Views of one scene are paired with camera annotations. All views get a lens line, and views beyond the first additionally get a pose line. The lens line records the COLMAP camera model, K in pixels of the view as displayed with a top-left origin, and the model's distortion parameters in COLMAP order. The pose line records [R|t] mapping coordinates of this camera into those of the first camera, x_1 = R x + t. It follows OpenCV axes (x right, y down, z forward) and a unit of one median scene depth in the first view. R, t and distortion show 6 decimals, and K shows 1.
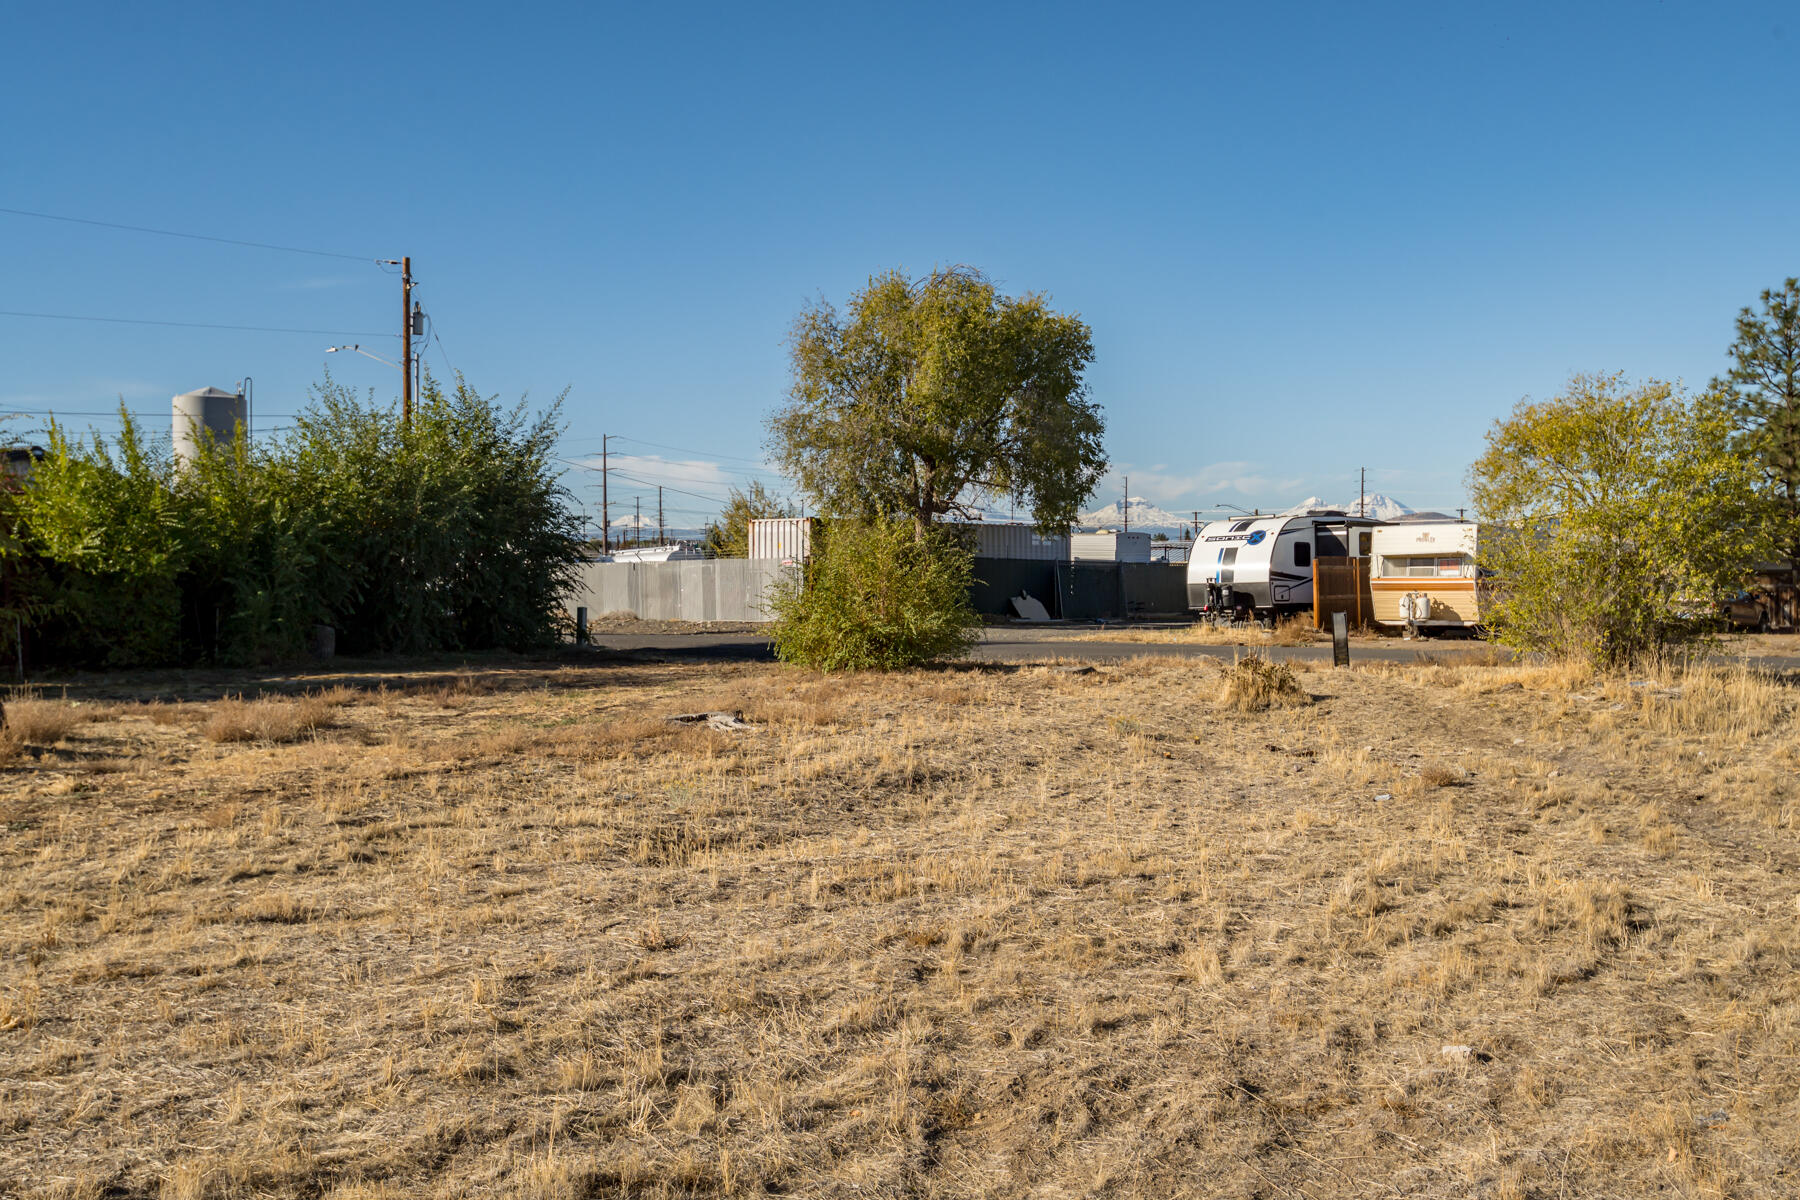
lens RADIAL K [[1810.6, 0, 896.3], [0, 1810.6, 594.3], [0, 0, 1]] dist [-0.005673, 0.000000]
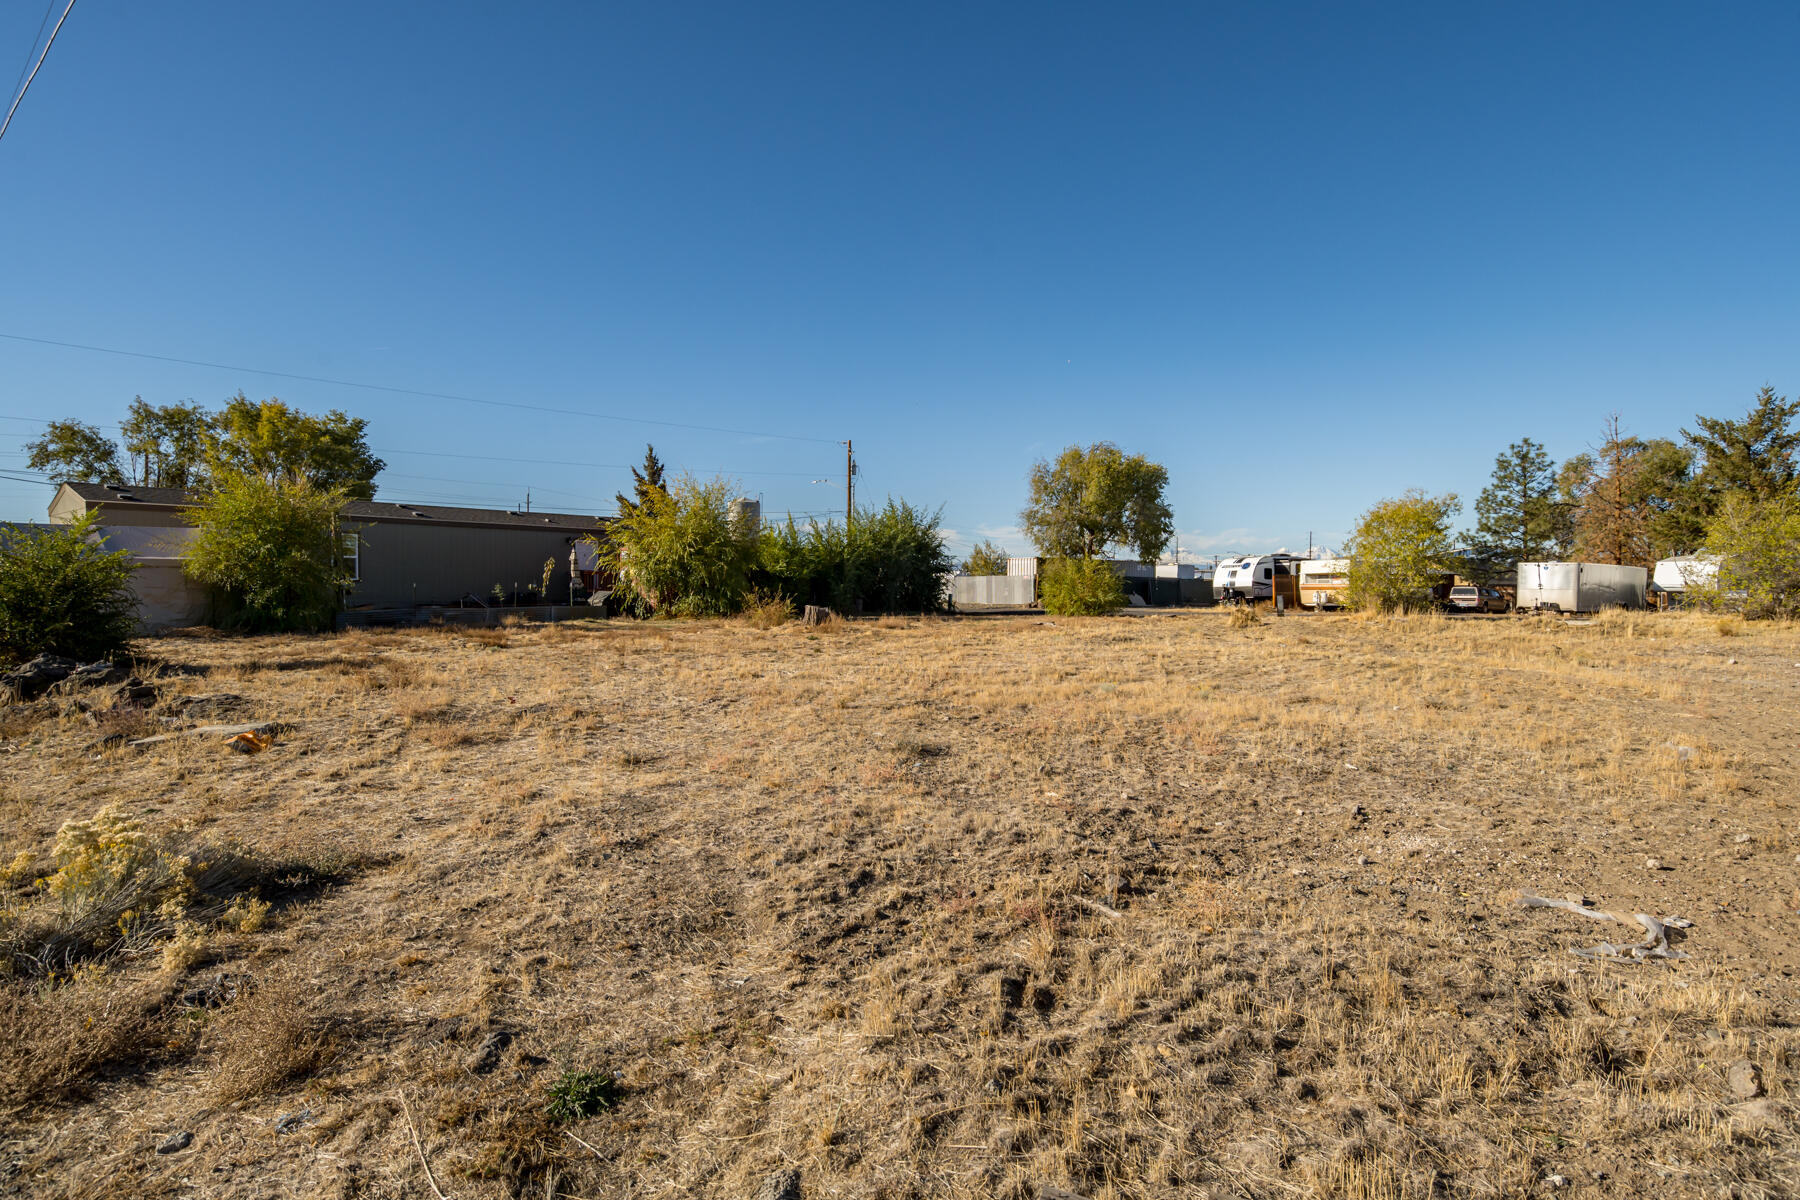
lens RADIAL K [[913.4, 0, 911.4], [0, 913.4, 601.0], [0, 0, 1]] dist [-0.020317, 0.004988]
pose [[0.987475, 0.007556, -0.157595, -0.023303], [-0.006890, 0.999965, 0.004769, 0.007405], [0.157626, -0.003623, 0.987492, -0.132059]]
